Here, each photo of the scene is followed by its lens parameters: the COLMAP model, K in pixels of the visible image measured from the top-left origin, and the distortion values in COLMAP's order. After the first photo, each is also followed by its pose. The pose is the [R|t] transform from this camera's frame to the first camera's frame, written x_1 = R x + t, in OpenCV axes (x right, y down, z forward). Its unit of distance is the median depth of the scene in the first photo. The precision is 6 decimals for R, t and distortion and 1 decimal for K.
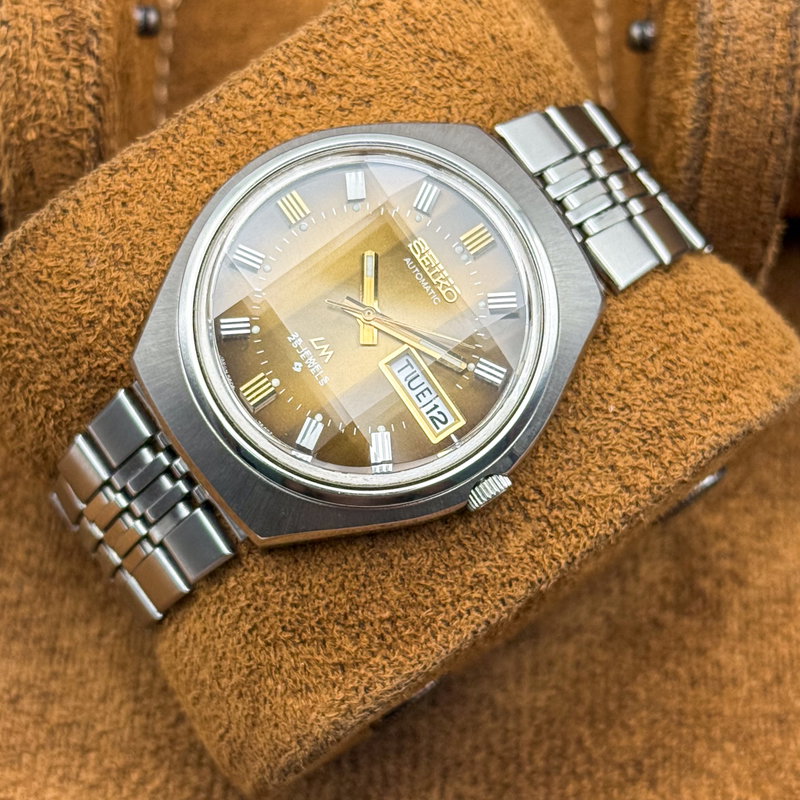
lens RADIAL K [[2206.0, 0, 393.0], [0, 2206.0, 404.5], [0, 0, 1]] dist [0.217616, 0.000000]
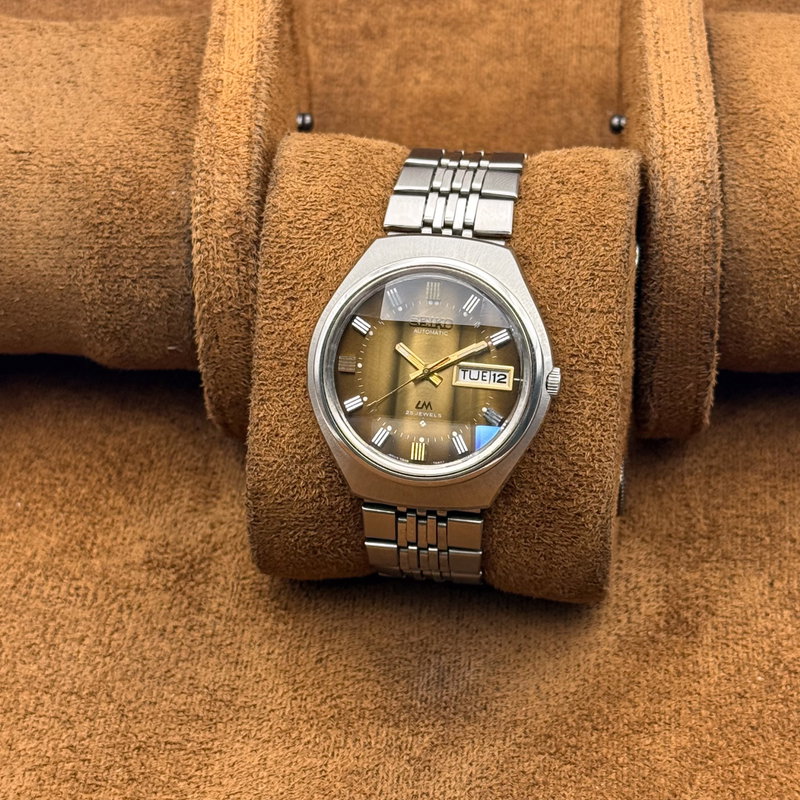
lens RADIAL K [[2206.0, 0, 398.0], [0, 2206.0, 408.9], [0, 0, 1]] dist [0.217616, 0.000000]
pose [[0.638938, -0.763278, -0.095732, 0.107930], [0.769213, 0.635280, 0.068779, -0.146831], [0.008319, -0.117584, 0.993028, -0.623134]]
